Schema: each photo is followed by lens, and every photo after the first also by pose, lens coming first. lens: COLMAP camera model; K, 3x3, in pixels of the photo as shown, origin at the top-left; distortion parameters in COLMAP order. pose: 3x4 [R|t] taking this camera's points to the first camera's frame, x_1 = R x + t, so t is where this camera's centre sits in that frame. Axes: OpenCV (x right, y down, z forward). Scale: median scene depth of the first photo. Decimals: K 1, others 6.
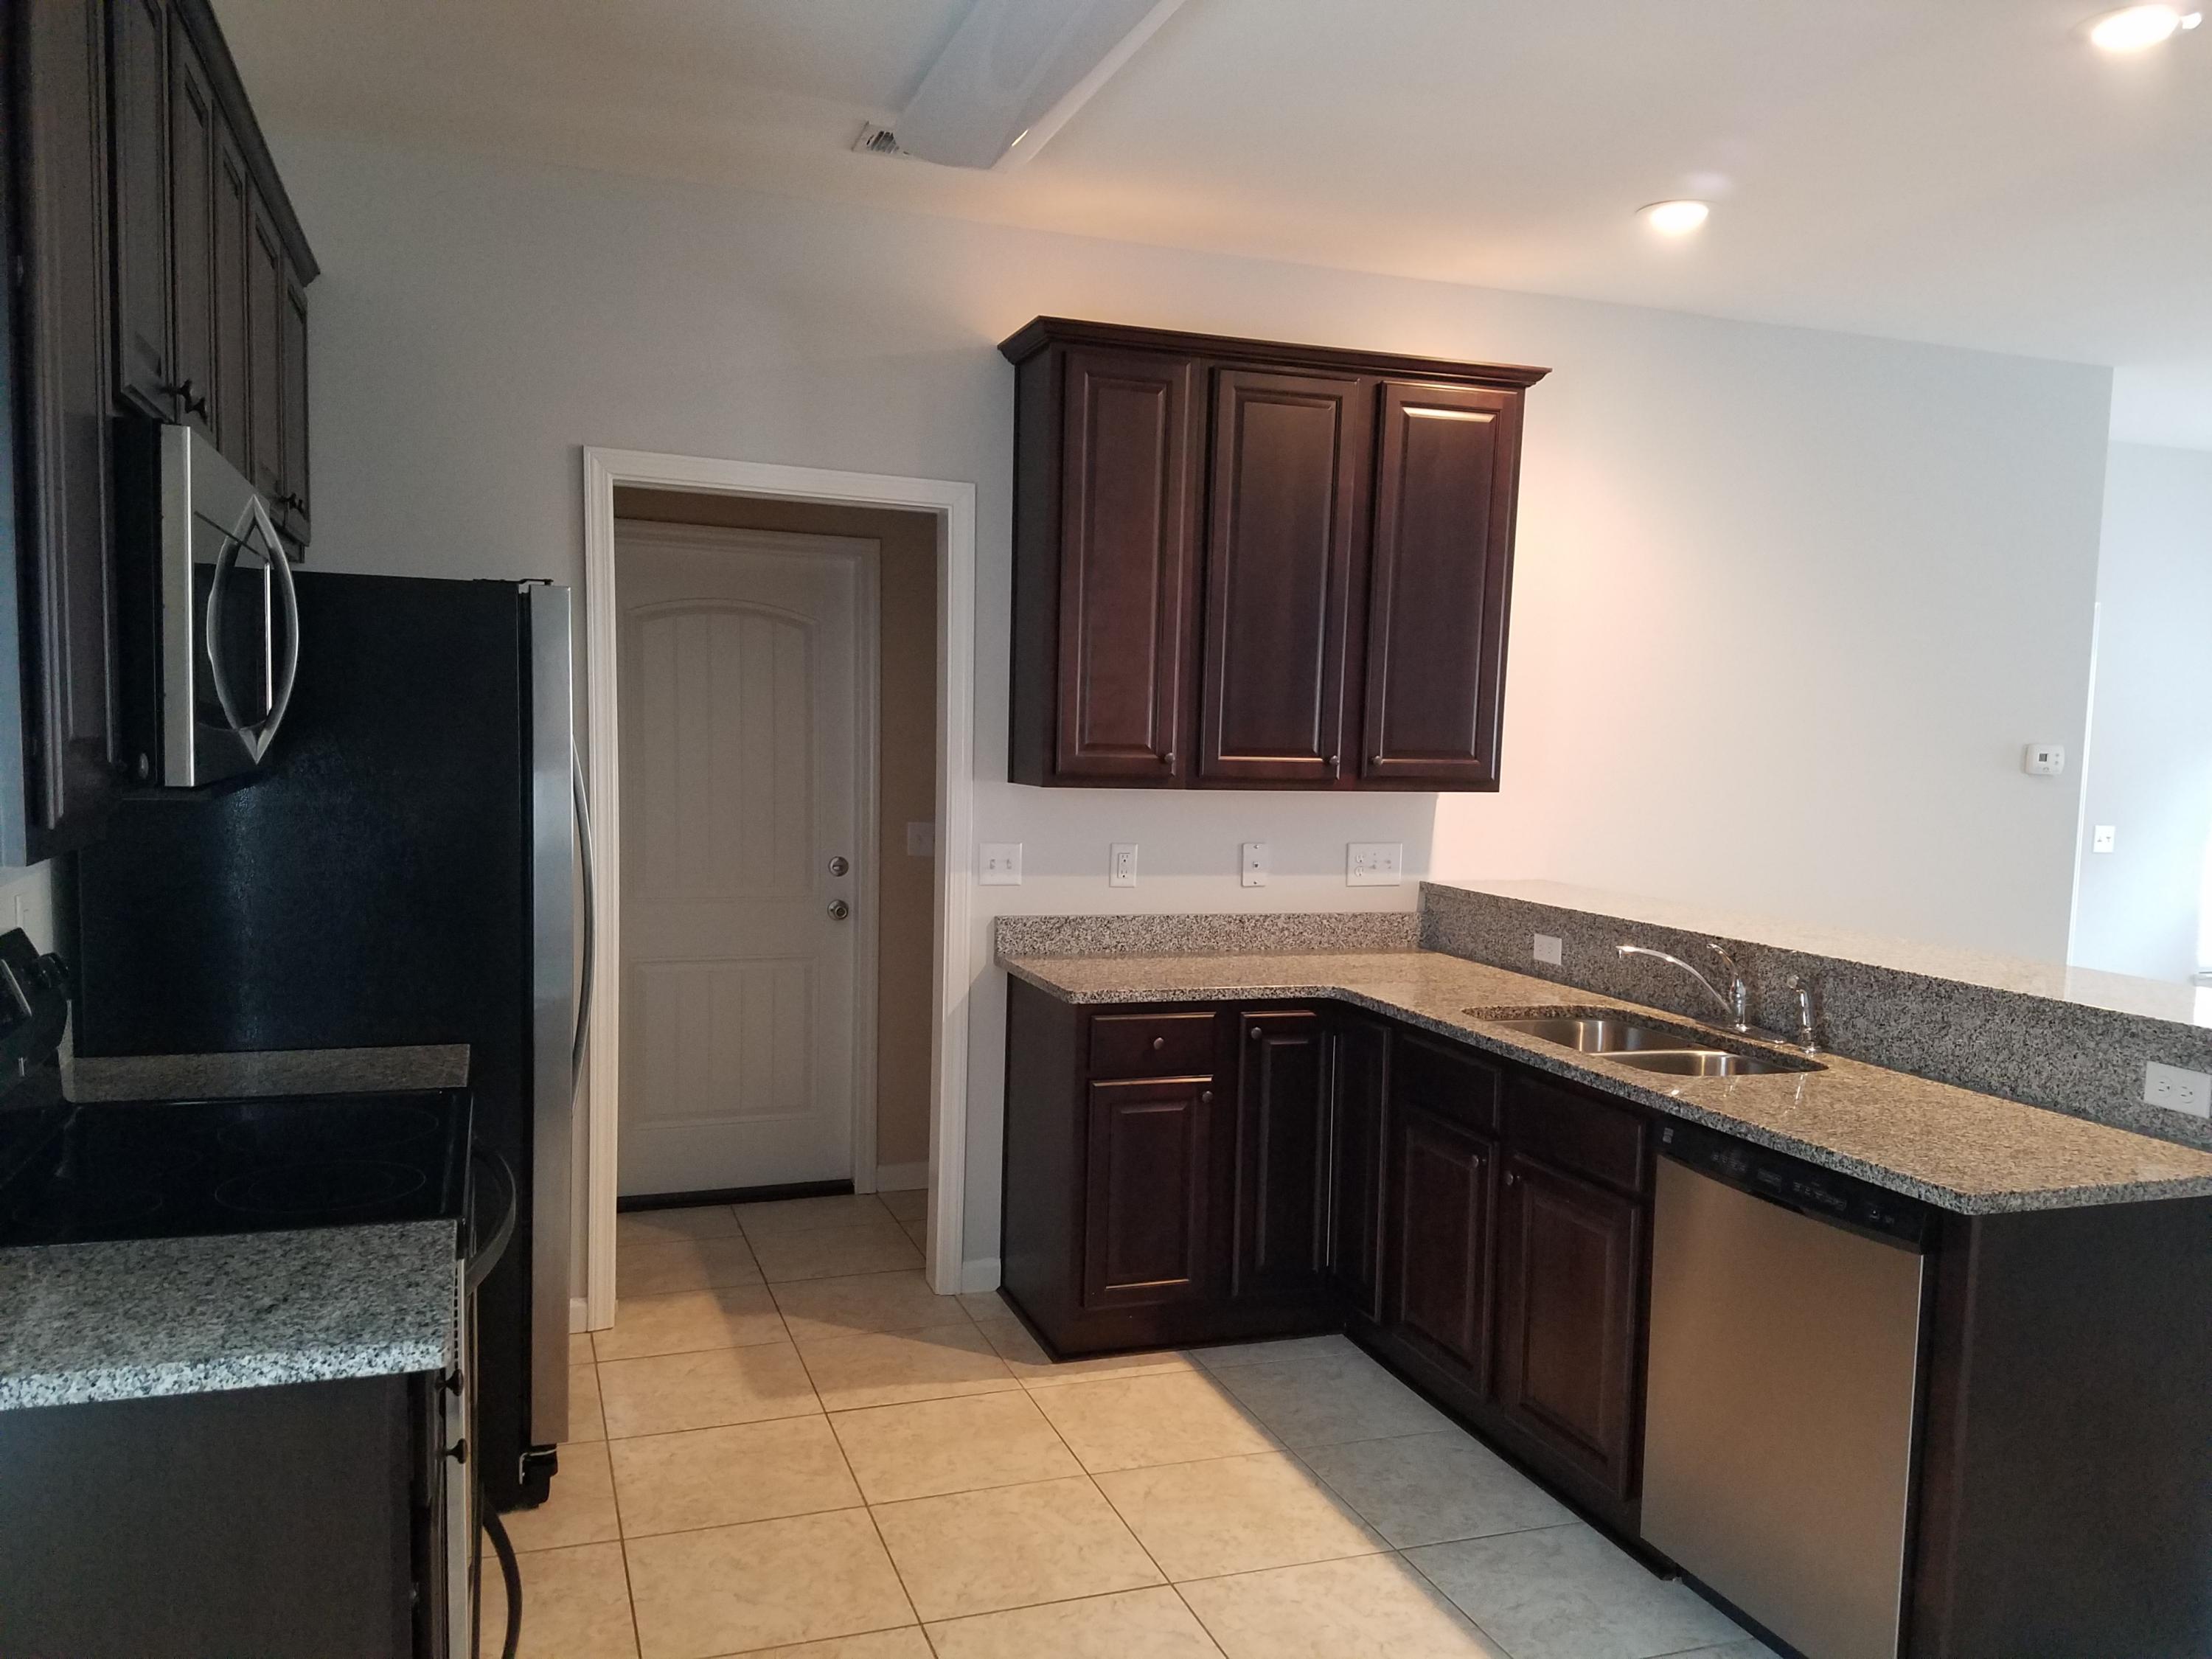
lens RADIAL K [[1714.4, 0, 1109.3], [0, 1714.4, 856.7], [0, 0, 1]] dist [0.256182, -0.425293]
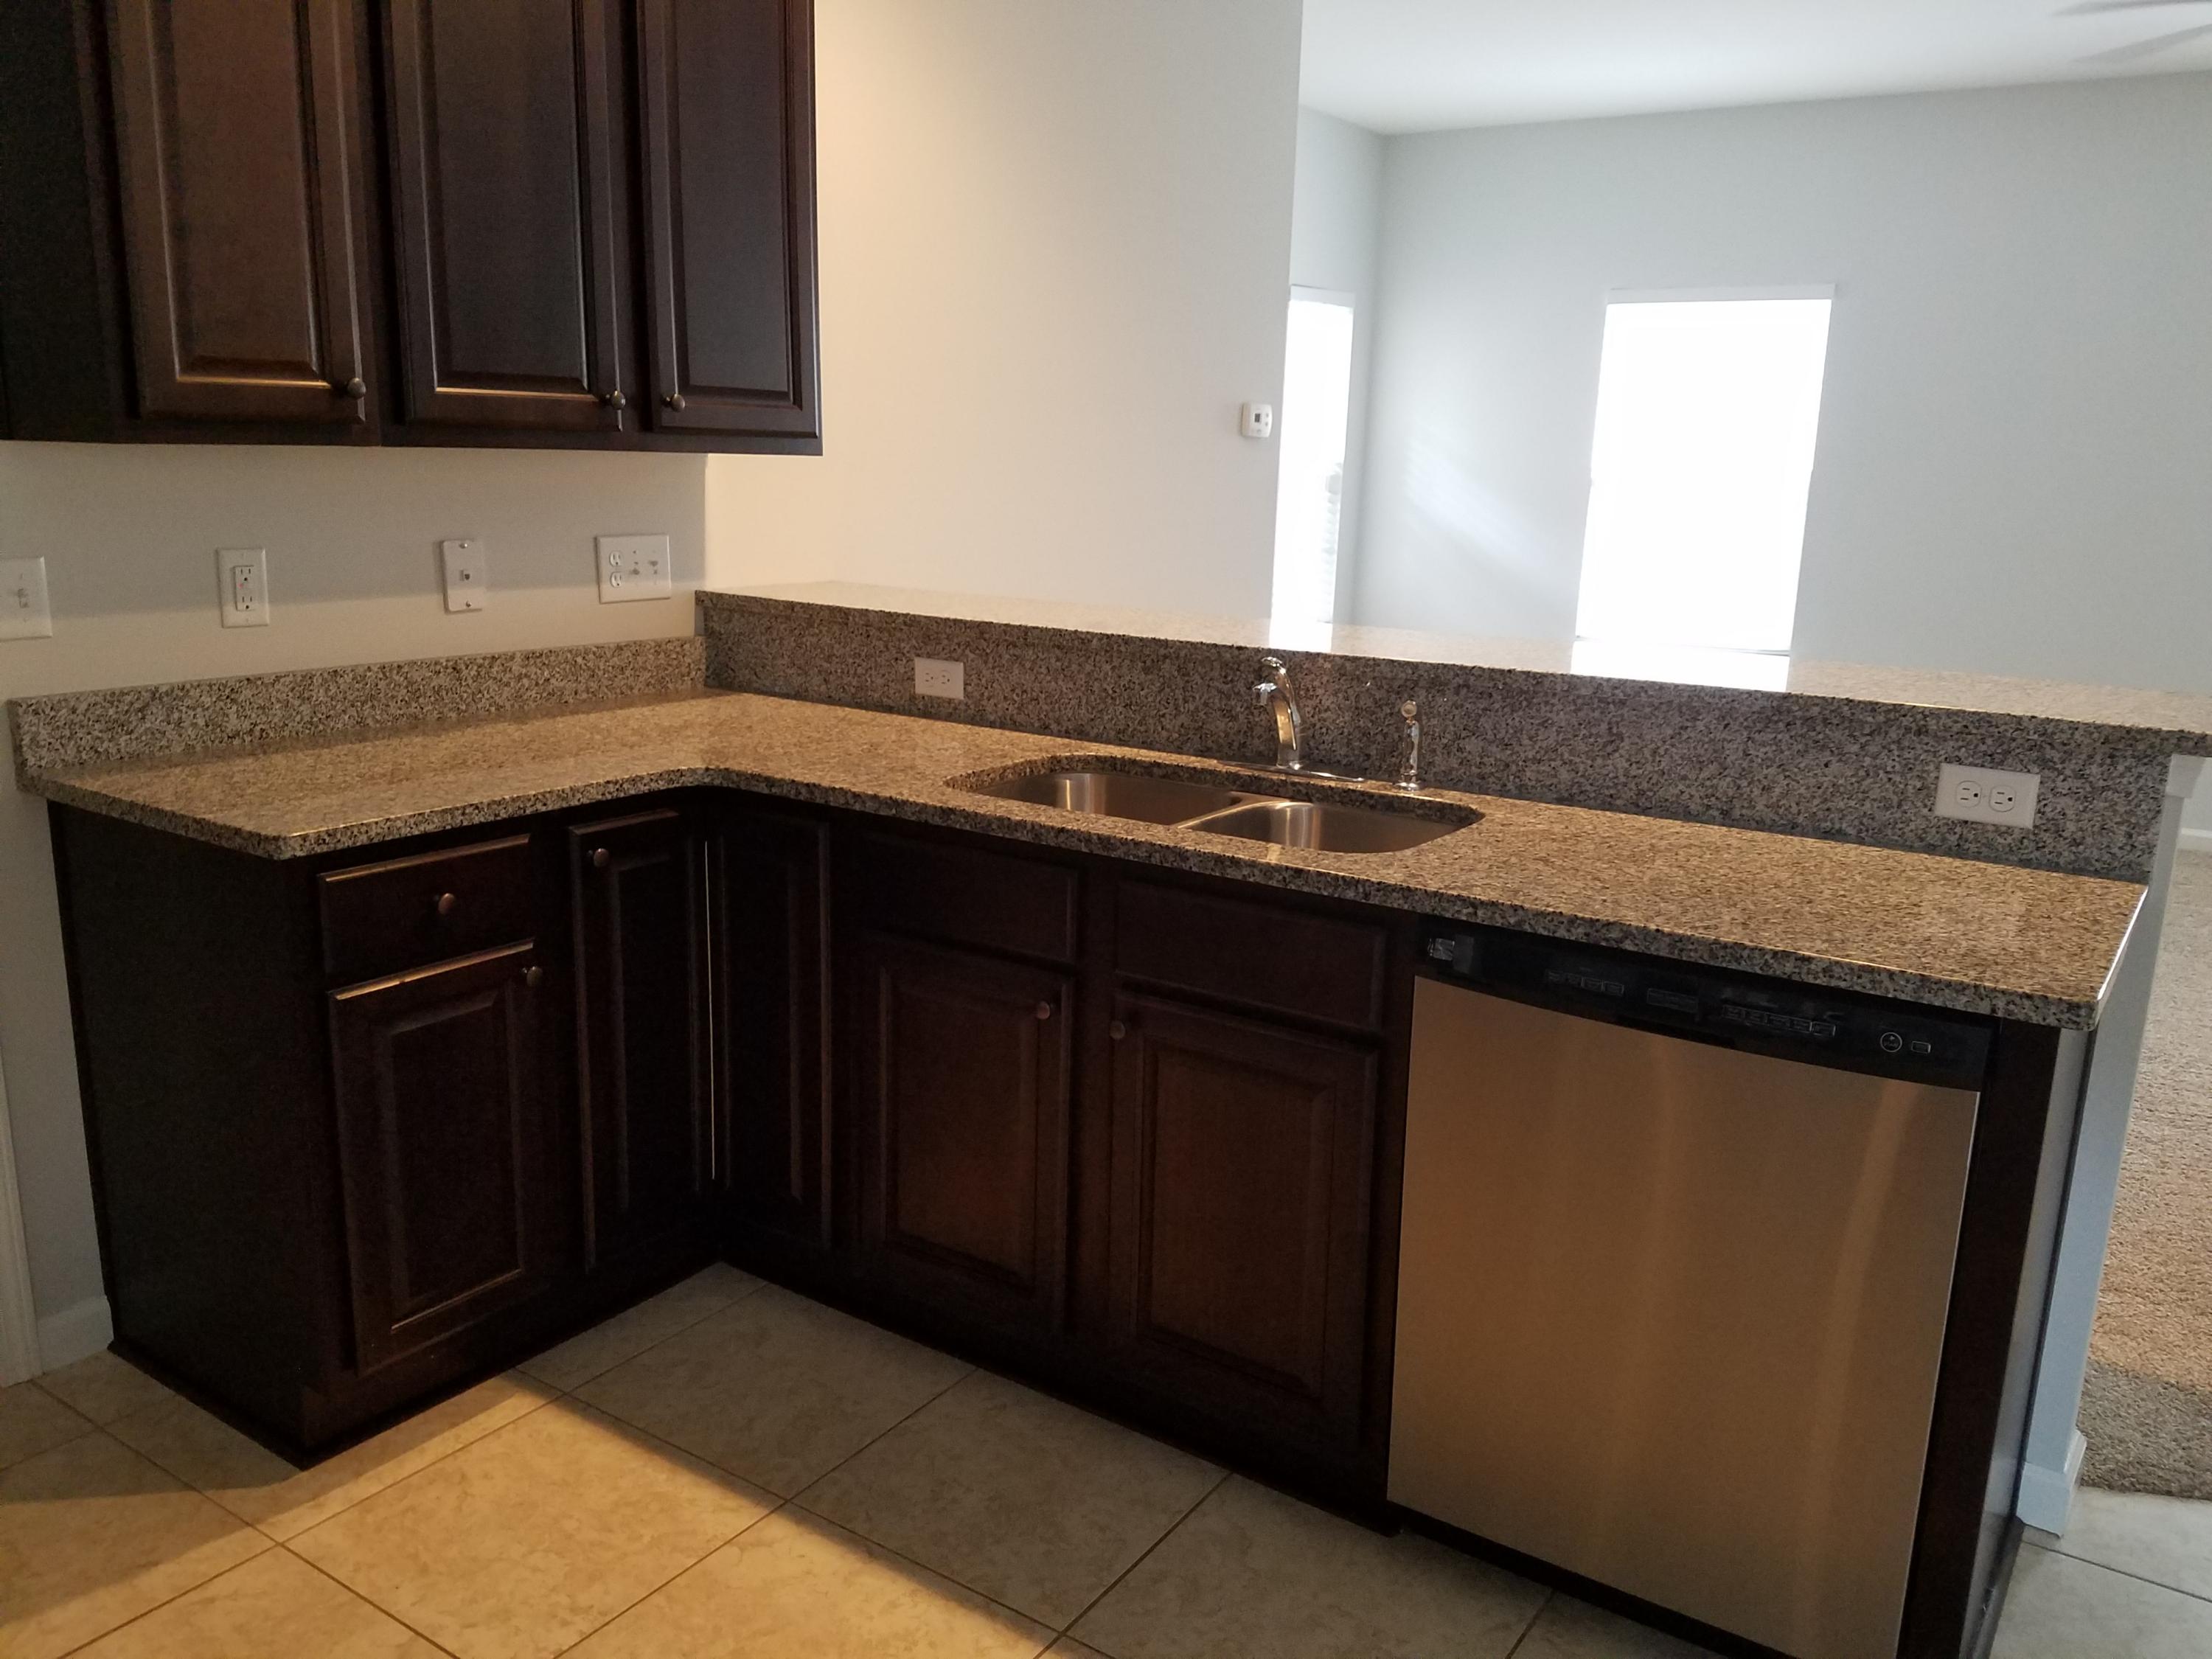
lens RADIAL K [[1714.4, 0, 1109.3], [0, 1714.4, 856.7], [0, 0, 1]] dist [0.256182, -0.425293]
pose [[0.809319, -0.143701, 0.569520, -0.118908], [0.042778, 0.981456, 0.186851, -0.005500], [-0.585810, -0.126859, 0.800458, 0.395752]]
